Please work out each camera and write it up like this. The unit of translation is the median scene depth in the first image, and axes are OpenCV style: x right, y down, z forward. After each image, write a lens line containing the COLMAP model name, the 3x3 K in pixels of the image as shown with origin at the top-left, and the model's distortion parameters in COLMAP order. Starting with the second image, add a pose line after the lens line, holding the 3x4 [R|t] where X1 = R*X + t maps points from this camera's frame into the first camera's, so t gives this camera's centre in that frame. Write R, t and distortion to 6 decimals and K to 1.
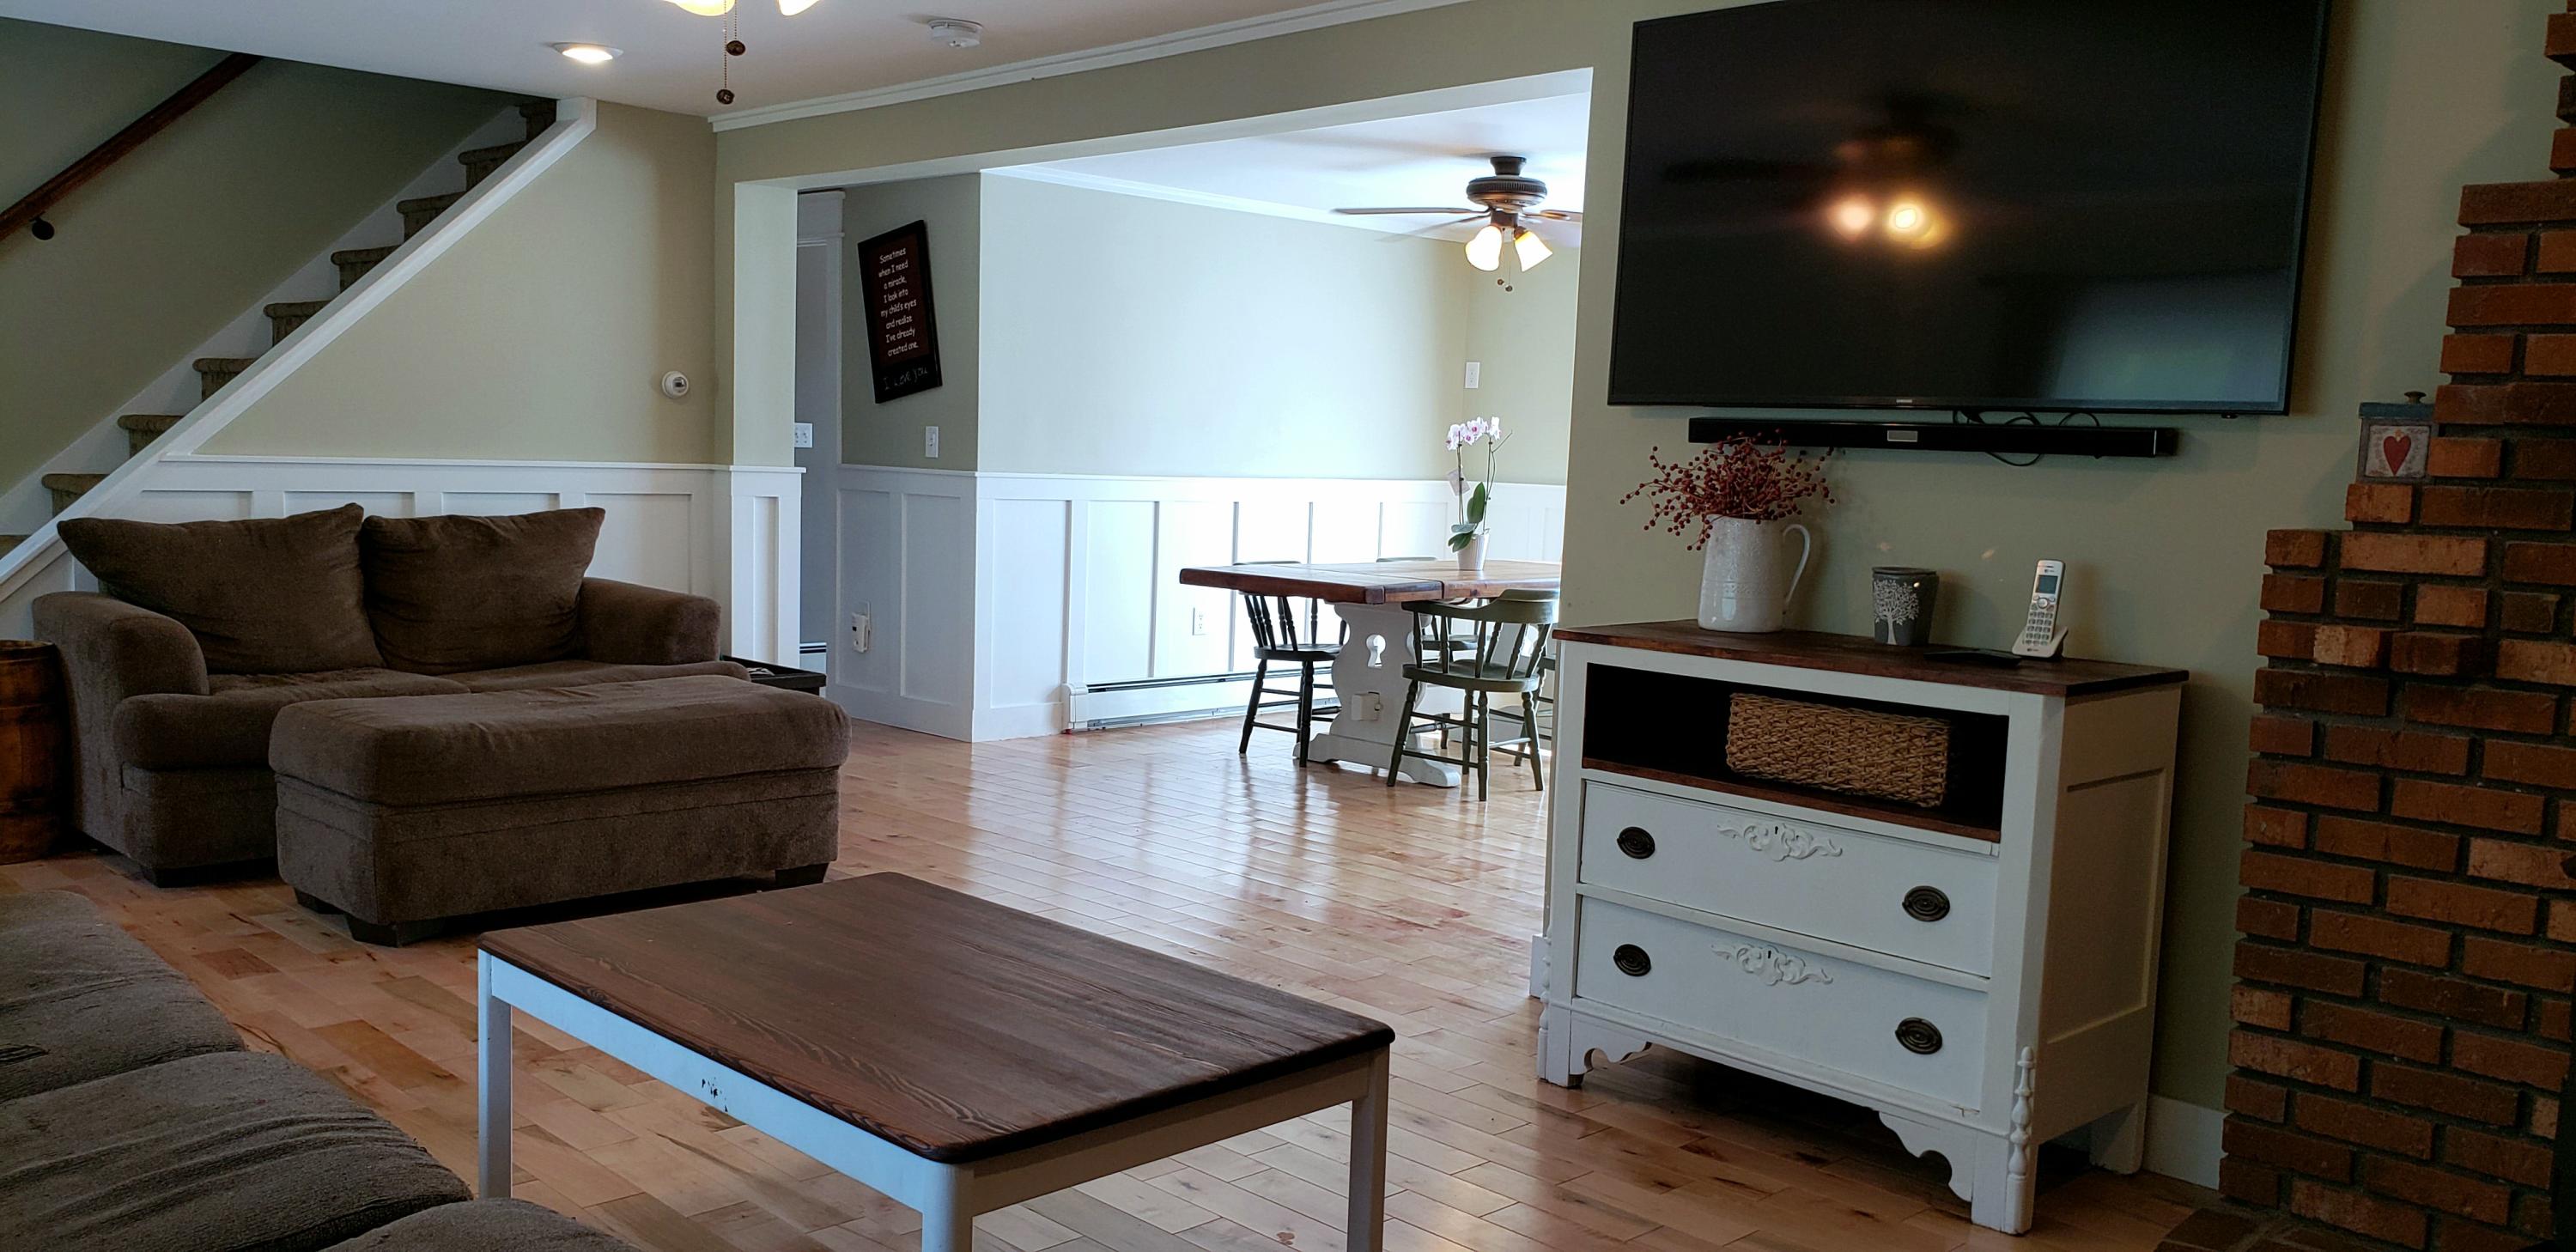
lens RADIAL K [[1974.2, 0, 1284.6], [0, 1974.2, 643.9], [0, 0, 1]] dist [0.048439, 0.001587]
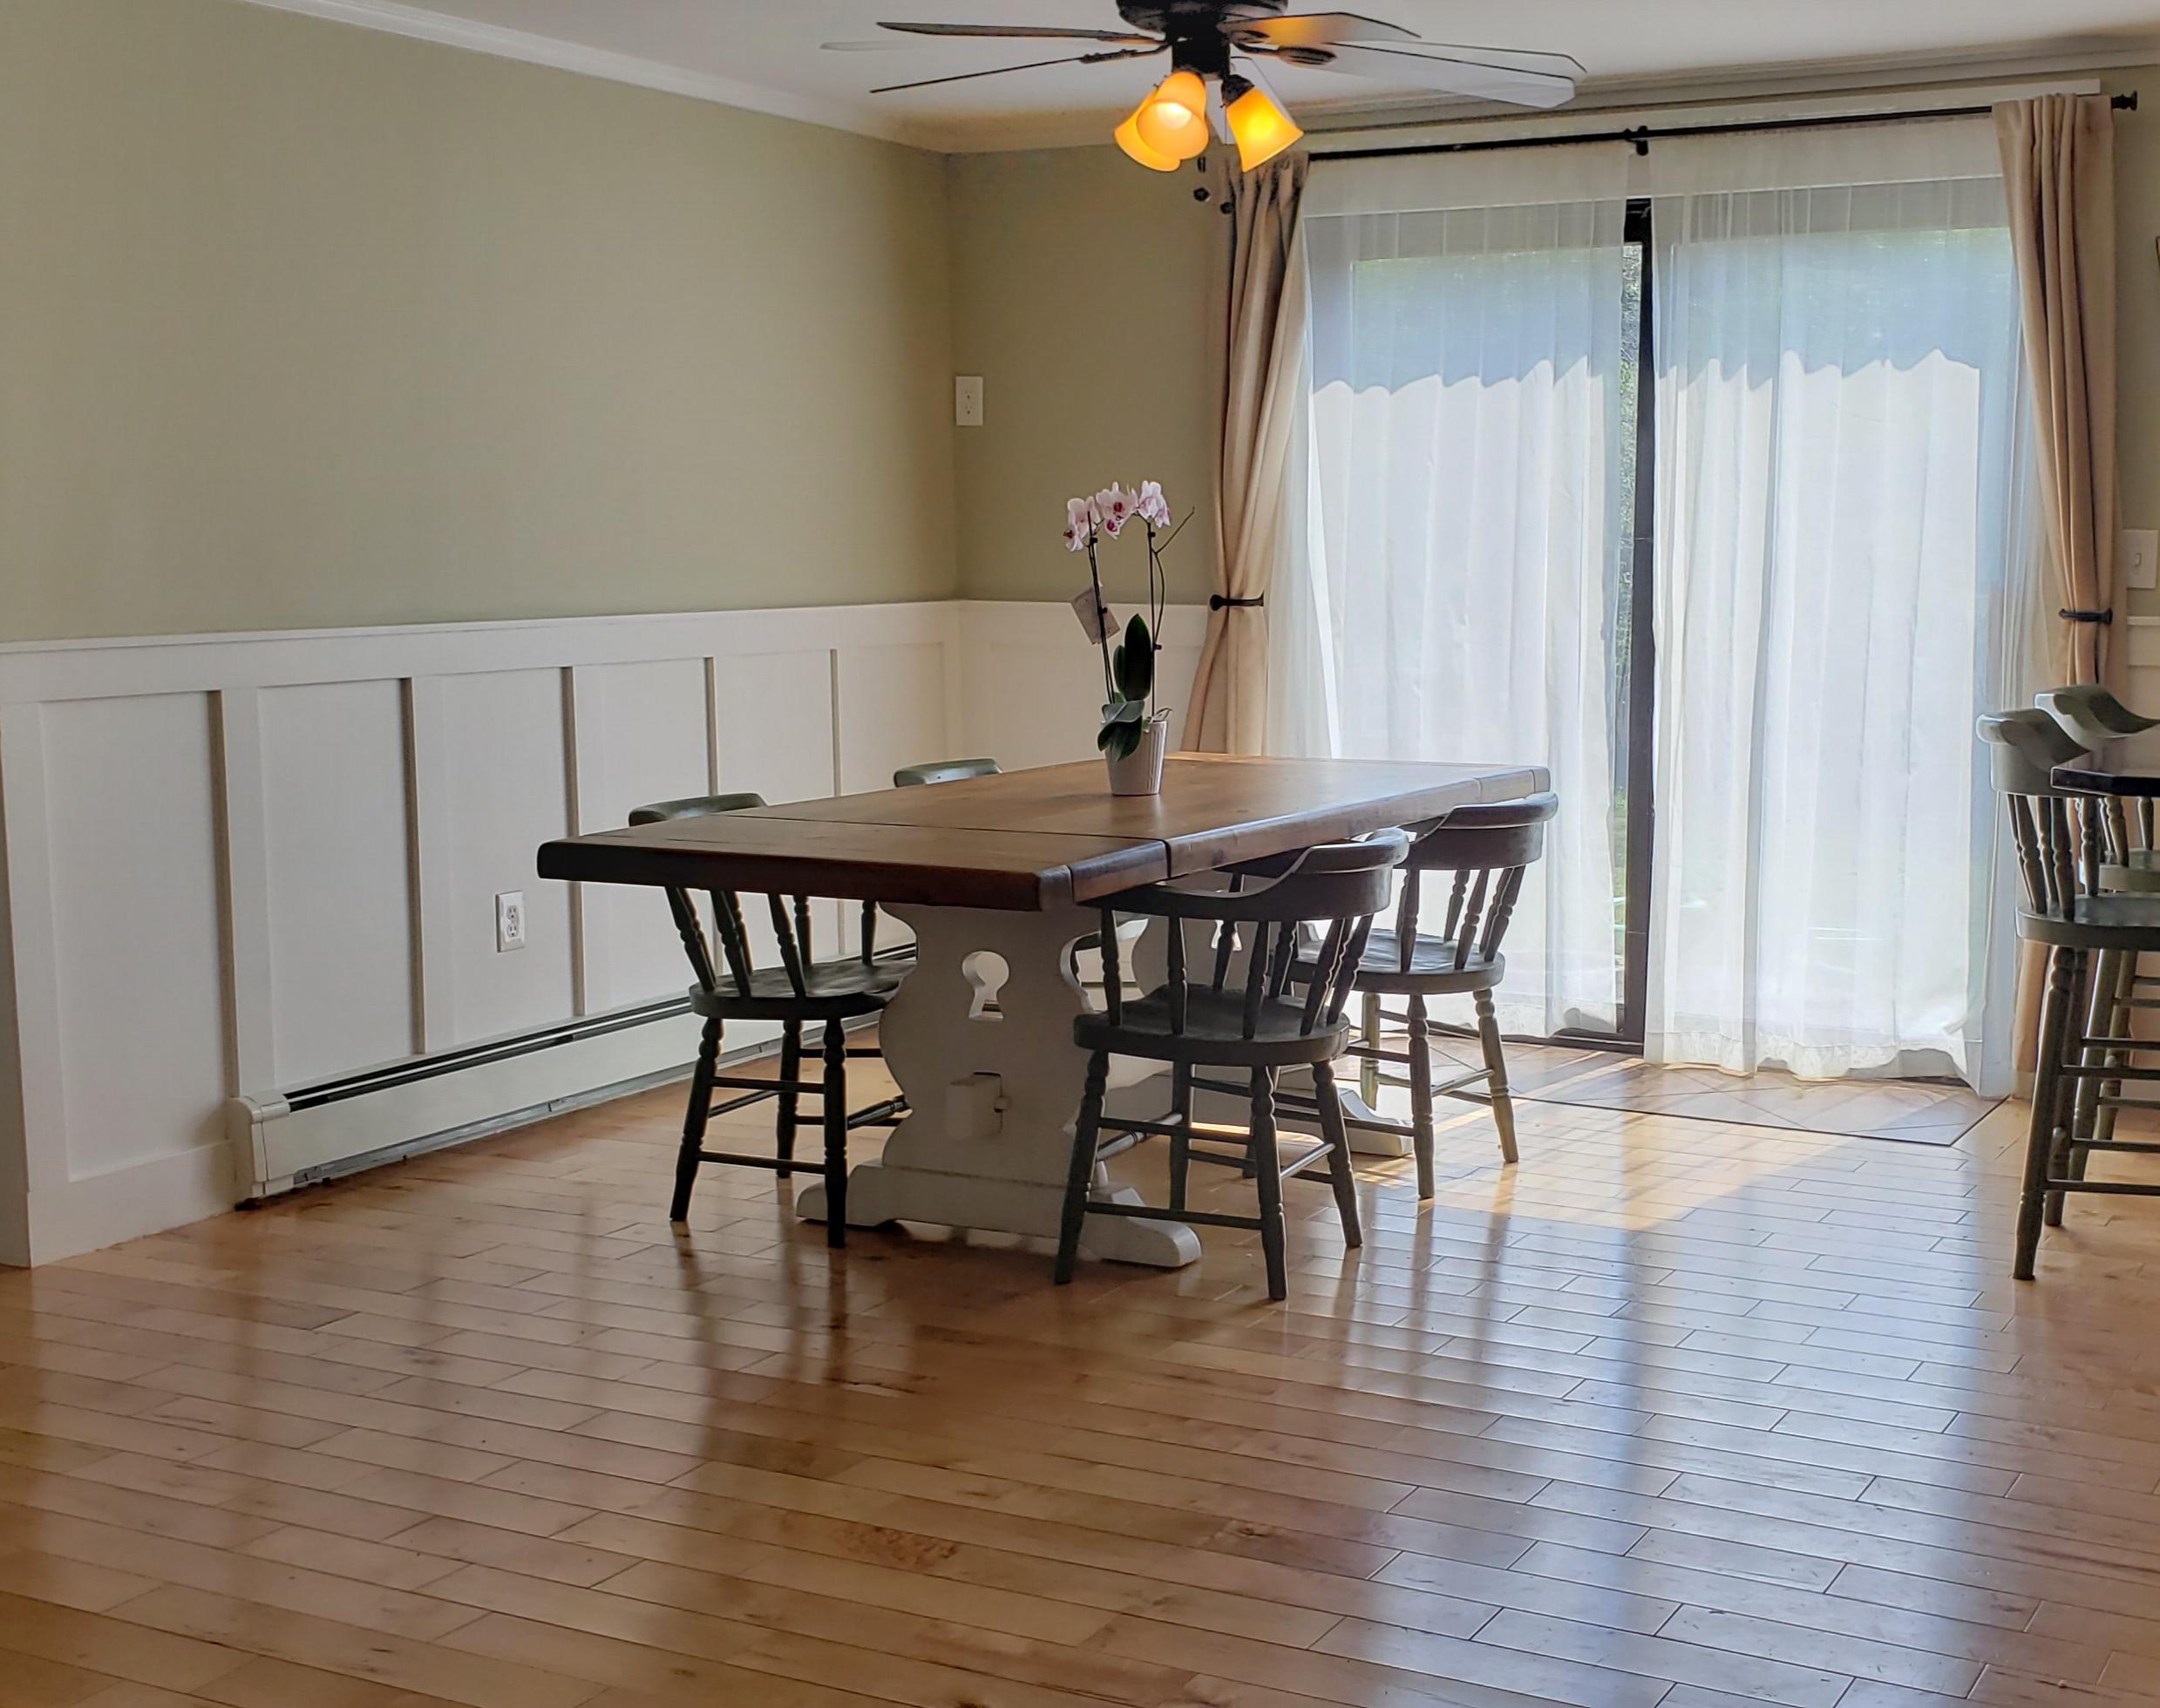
lens RADIAL K [[2266.7, 0, 1084.9], [0, 2266.7, 837.5], [0, 0, 1]] dist [-0.017550, 0.000000]
pose [[0.927886, -0.079961, 0.364189, -0.119662], [0.063155, 0.996326, 0.057845, -0.059135], [-0.367476, -0.030673, 0.929527, 0.474518]]
